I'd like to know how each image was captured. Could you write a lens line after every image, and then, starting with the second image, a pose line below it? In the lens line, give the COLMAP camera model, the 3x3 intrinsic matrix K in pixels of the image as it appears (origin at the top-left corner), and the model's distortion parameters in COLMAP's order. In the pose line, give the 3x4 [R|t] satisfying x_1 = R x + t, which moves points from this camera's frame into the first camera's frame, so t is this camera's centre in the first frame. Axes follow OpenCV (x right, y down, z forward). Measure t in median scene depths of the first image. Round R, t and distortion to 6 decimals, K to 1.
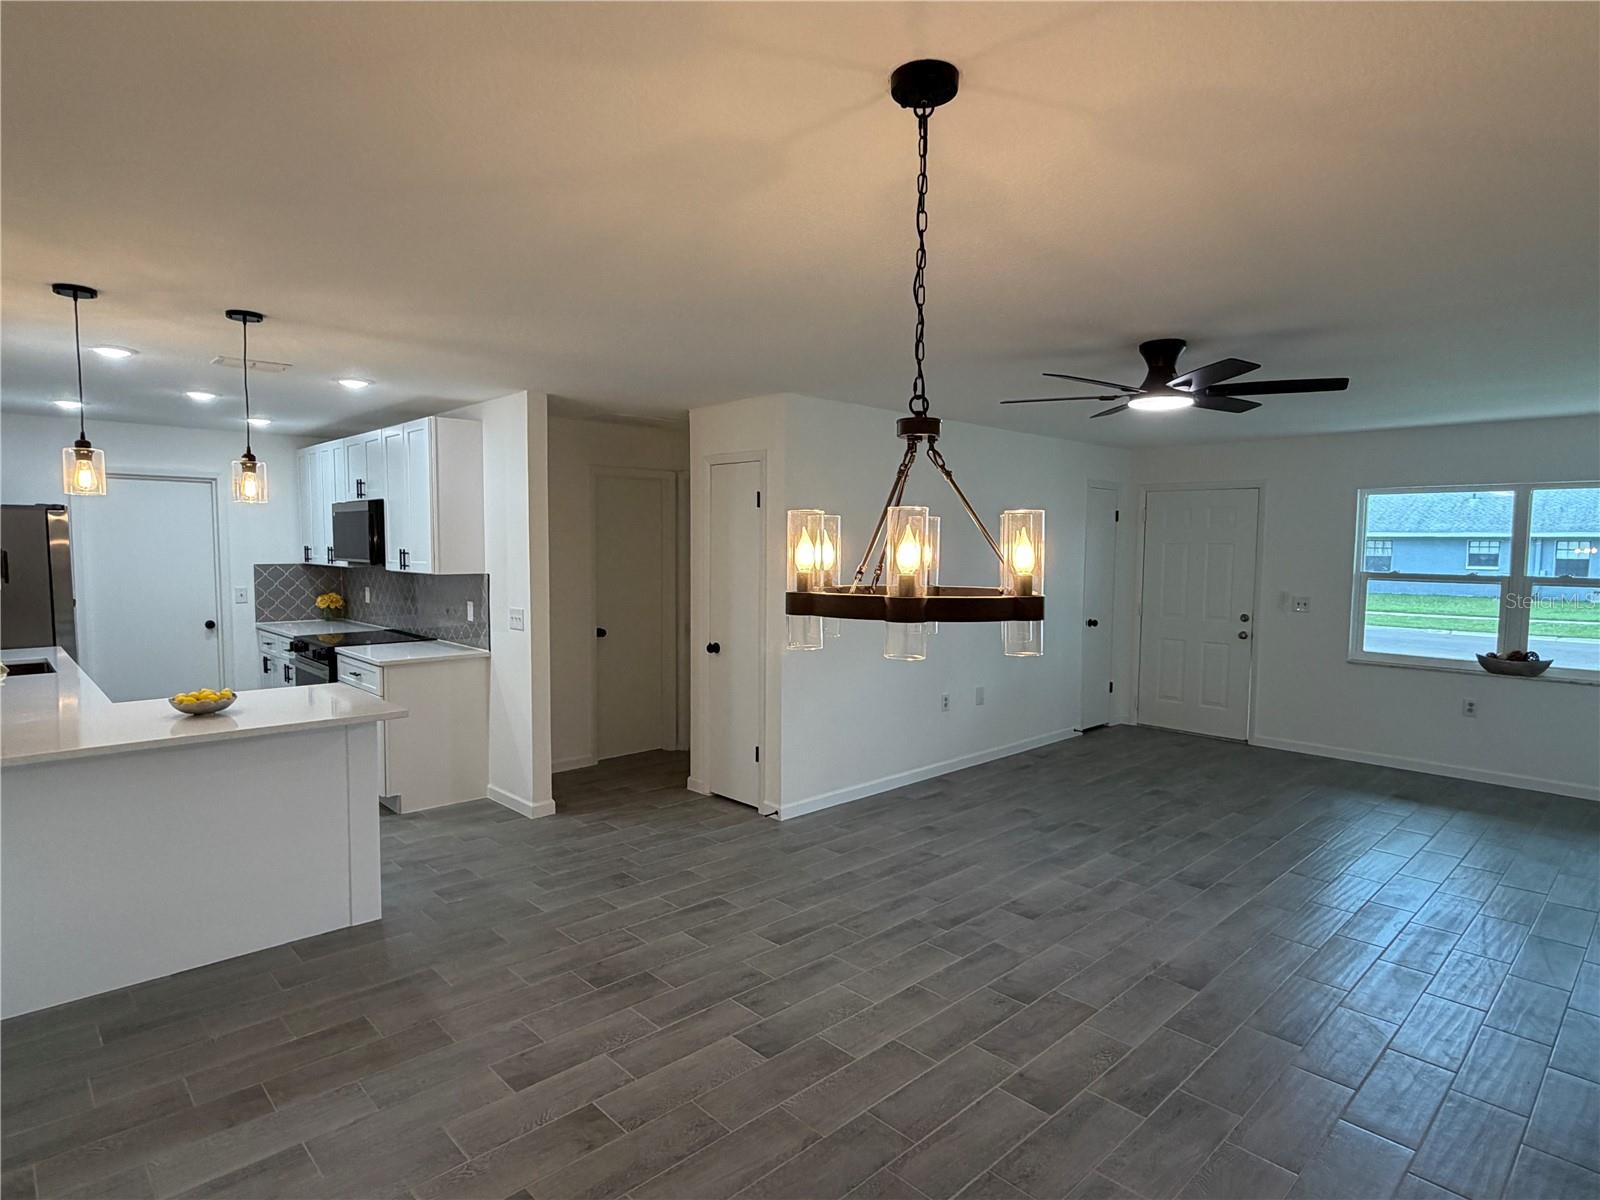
lens RADIAL K [[881.2, 0, 796.2], [0, 881.2, 603.8], [0, 0, 1]] dist [-0.002552, 0.000353]
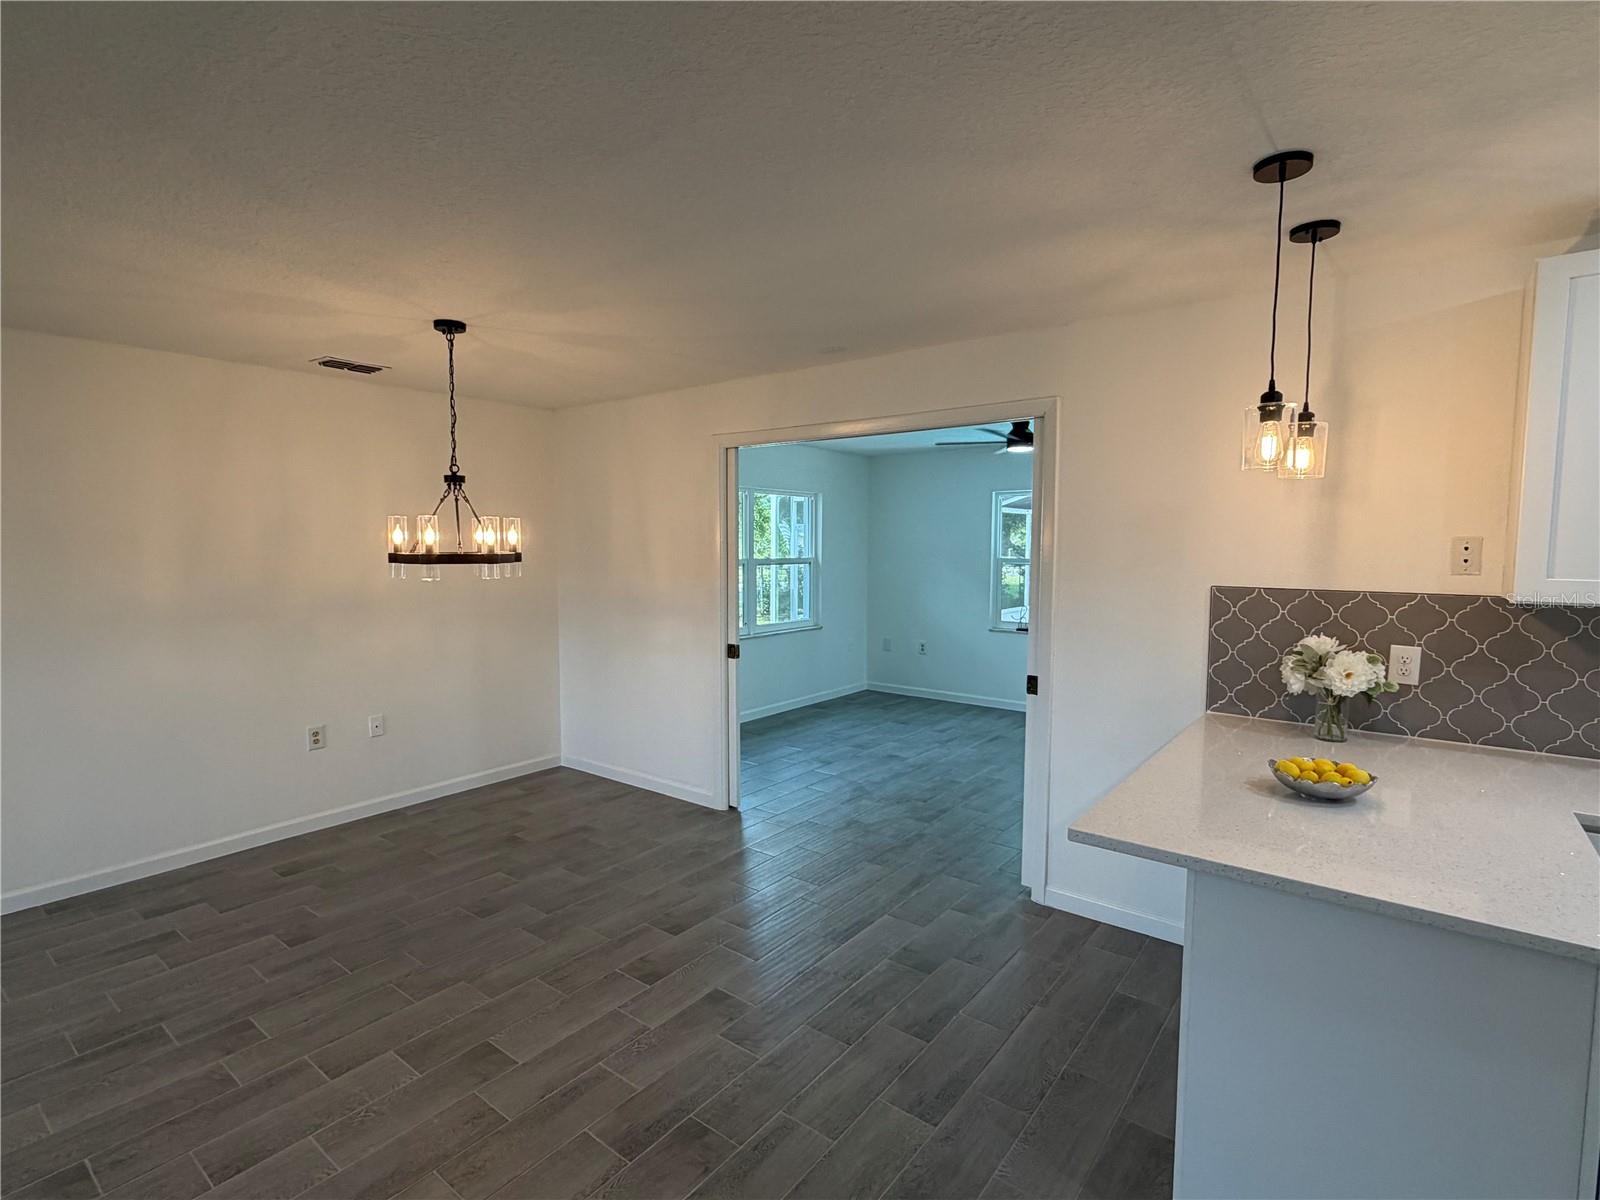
lens RADIAL K [[790.4, 0, 797.0], [0, 790.4, 601.2], [0, 0, 1]] dist [0.001874, 0.000110]
pose [[-0.988747, 0.002504, -0.149577, -0.126893], [-0.019341, 0.989329, 0.144411, -0.061163], [0.148343, 0.145679, -0.978147, 0.954094]]
